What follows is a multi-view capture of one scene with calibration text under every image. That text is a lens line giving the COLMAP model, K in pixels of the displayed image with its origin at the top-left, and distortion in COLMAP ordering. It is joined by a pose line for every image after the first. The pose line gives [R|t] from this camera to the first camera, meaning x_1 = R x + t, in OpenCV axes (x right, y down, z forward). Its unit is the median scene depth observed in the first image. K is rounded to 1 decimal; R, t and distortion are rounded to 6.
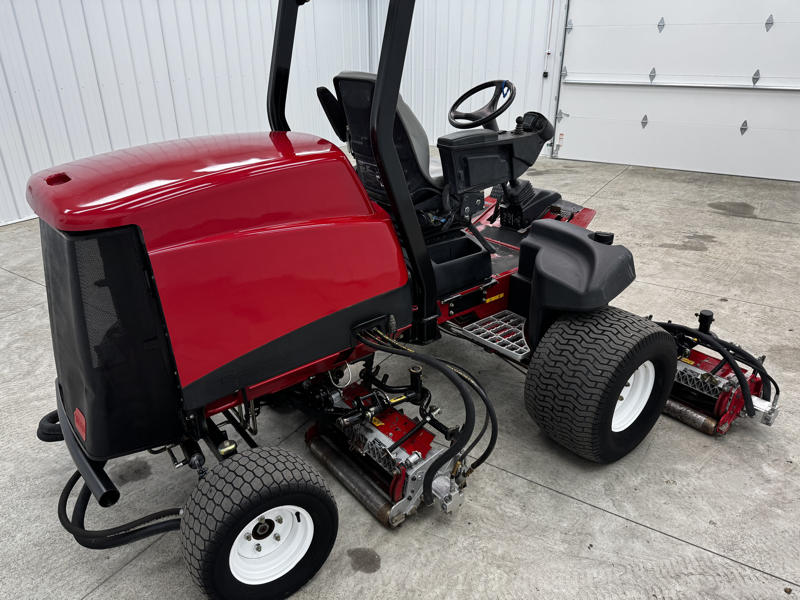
lens RADIAL K [[558.0, 0, 399.8], [0, 558.0, 303.7], [0, 0, 1]] dist [0.004289, -0.002383]
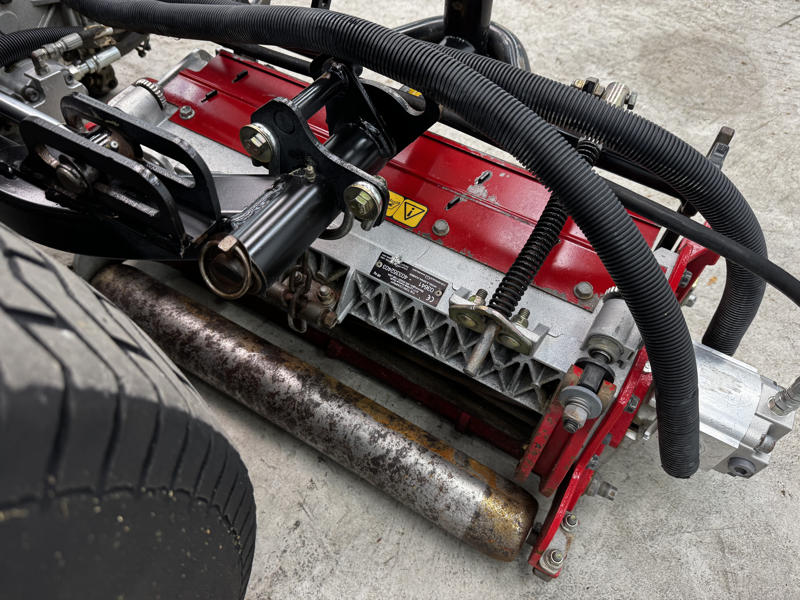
lens RADIAL K [[558.0, 0, 397.9], [0, 558.0, 299.6], [0, 0, 1]] dist [0.004289, -0.002383]
pose [[0.926749, -0.264642, 0.266646, 0.470223], [0.107235, 0.866586, 0.487370, 0.035235], [-0.360050, -0.423076, 0.831487, 0.847949]]
